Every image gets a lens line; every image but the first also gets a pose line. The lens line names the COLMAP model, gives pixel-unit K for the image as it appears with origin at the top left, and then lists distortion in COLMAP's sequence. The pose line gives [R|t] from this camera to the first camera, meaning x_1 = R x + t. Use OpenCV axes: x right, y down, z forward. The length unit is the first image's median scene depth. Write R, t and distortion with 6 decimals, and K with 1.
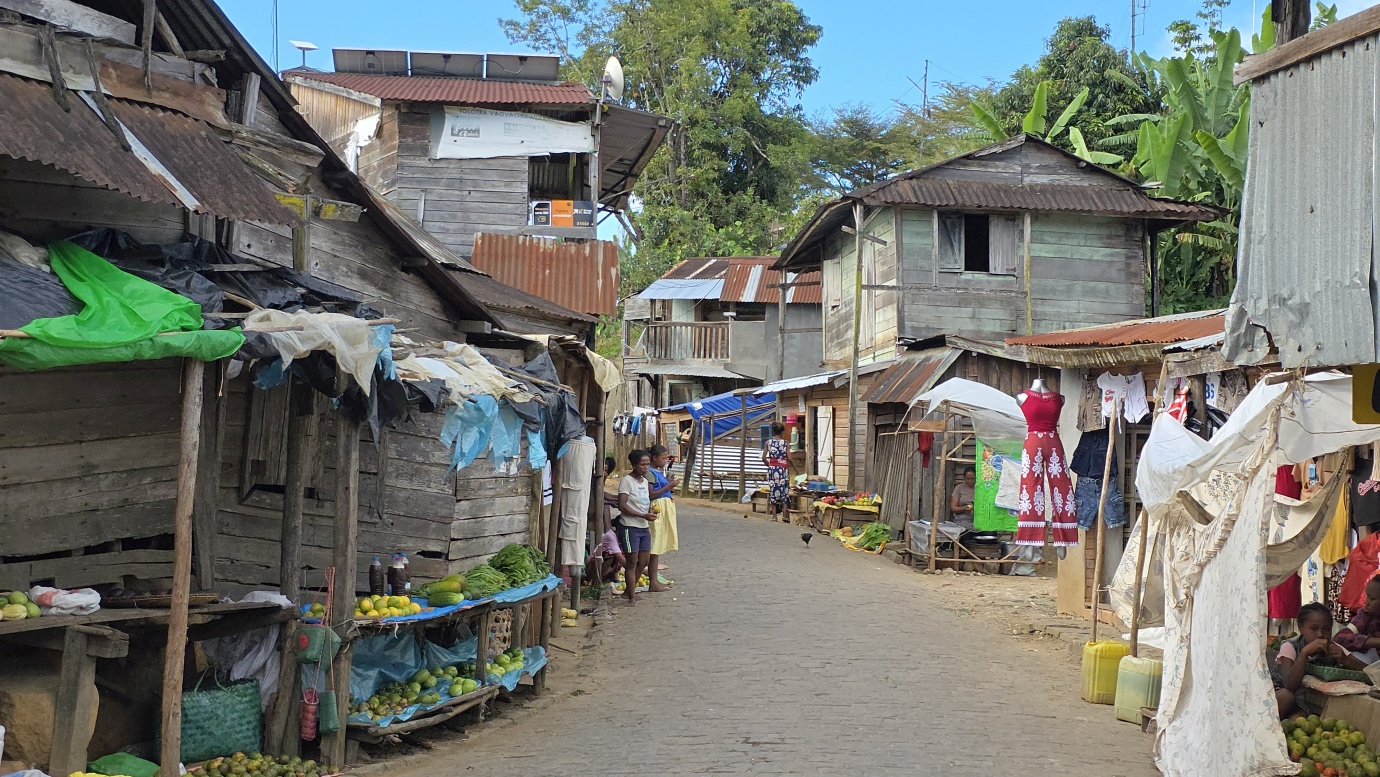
lens RADIAL K [[1826.1, 0, 688.7], [0, 1826.1, 380.0], [0, 0, 1]] dist [0.176252, 0.000000]
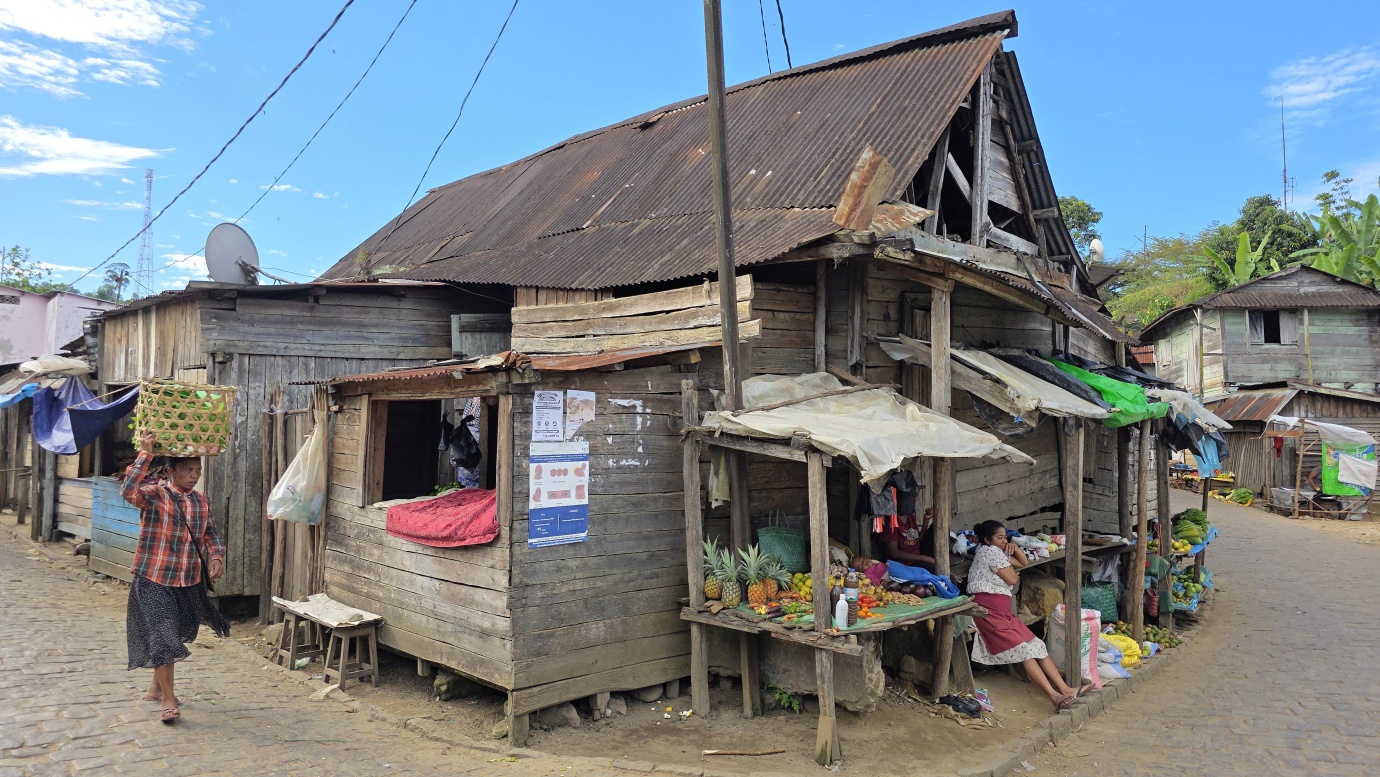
lens RADIAL K [[914.8, 0, 696.7], [0, 914.8, 389.2], [0, 0, 1]] dist [0.035737, -0.017419]
pose [[0.952774, -0.023764, -0.302749, -0.100775], [0.018505, 0.999624, -0.020226, -0.007408], [0.303116, 0.013668, 0.952856, -0.010986]]
